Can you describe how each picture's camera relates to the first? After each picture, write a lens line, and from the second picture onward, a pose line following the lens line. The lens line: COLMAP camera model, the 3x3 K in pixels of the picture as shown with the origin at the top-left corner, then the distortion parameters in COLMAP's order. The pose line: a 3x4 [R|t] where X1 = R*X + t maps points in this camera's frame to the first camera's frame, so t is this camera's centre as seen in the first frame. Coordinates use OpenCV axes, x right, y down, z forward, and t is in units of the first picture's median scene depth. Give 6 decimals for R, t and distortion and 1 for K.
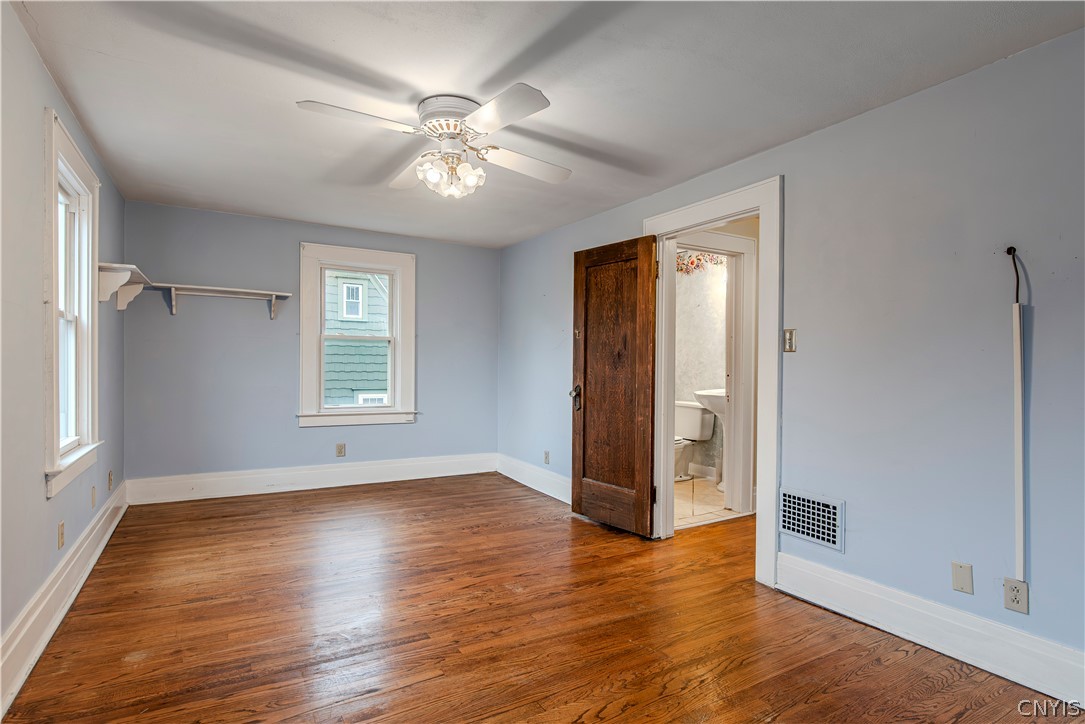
lens RADIAL K [[537.1, 0, 540.0], [0, 537.1, 370.8], [0, 0, 1]] dist [0.001175, -0.000214]
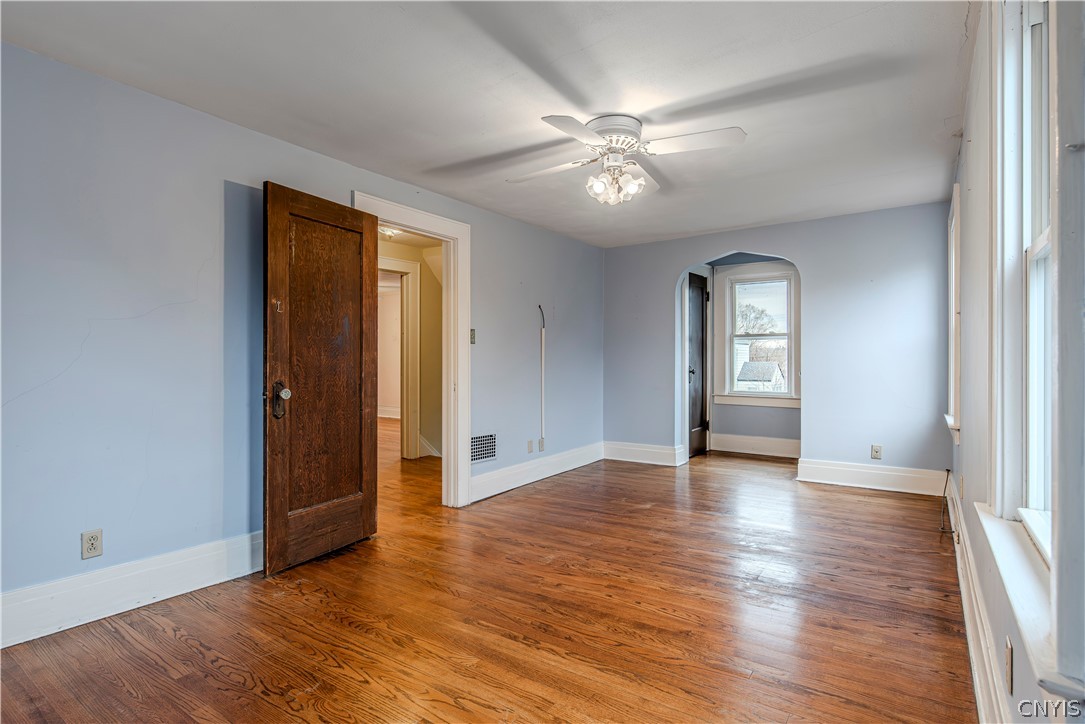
lens RADIAL K [[580.9, 0, 542.5], [0, 580.9, 362.0], [0, 0, 1]] dist [0.000554, 0.000049]
pose [[-0.430867, -0.015033, 0.902290, -0.958747], [0.004313, 0.999816, 0.018717, -0.012583], [-0.902405, 0.011956, -0.430723, 1.326541]]
